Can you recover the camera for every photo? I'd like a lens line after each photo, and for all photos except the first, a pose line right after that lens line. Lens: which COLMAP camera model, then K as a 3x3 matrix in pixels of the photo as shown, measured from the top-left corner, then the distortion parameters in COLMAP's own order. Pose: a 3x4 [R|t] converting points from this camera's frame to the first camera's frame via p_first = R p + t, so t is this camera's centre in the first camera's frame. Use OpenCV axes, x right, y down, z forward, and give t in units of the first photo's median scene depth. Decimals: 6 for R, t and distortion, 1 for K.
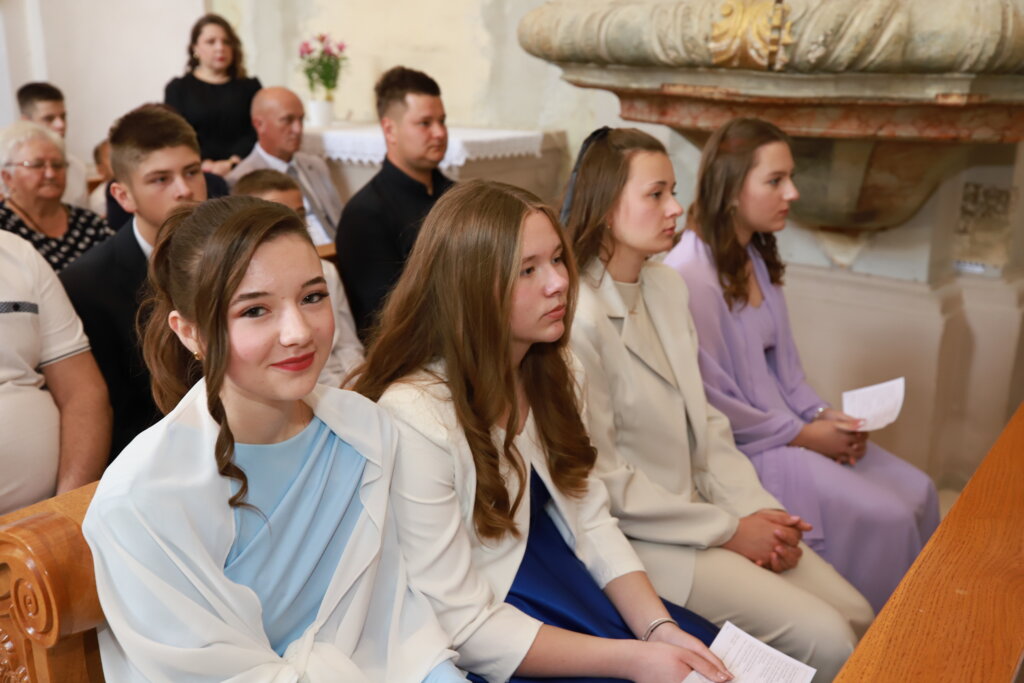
lens RADIAL K [[1012.1, 0, 515.4], [0, 1012.1, 340.1], [0, 0, 1]] dist [0.007994, 0.000000]
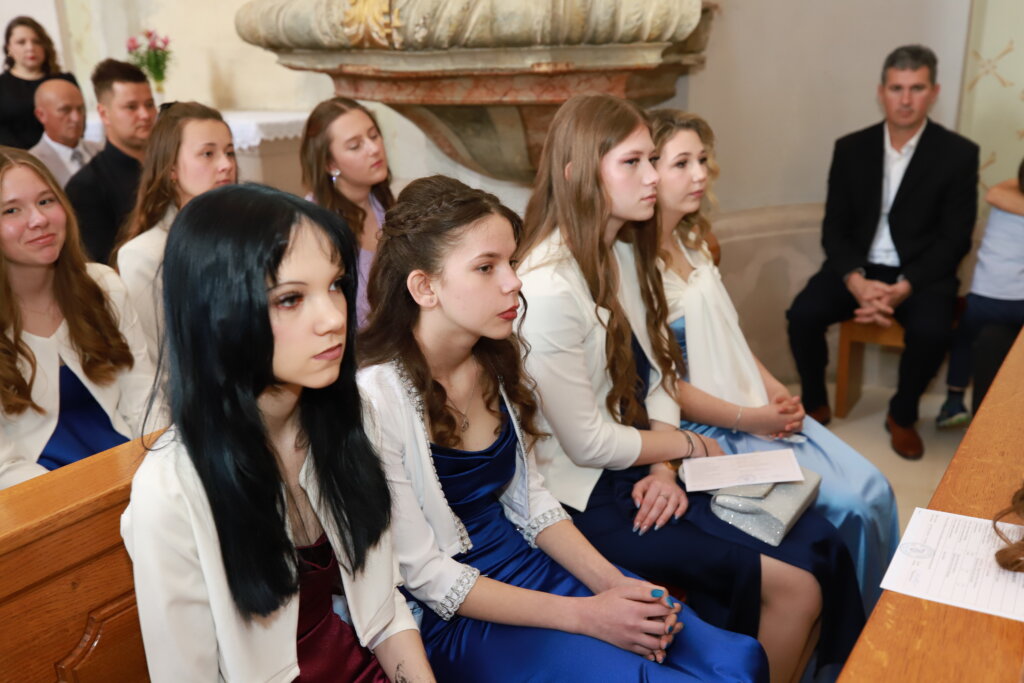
lens RADIAL K [[1012.1, 0, 508.7], [0, 1012.1, 343.4], [0, 0, 1]] dist [0.007994, 0.000000]
pose [[0.998896, -0.045788, 0.010490, 0.352470], [0.045588, 0.998788, 0.018574, 0.061143], [-0.011328, -0.018075, 0.999772, -0.192344]]
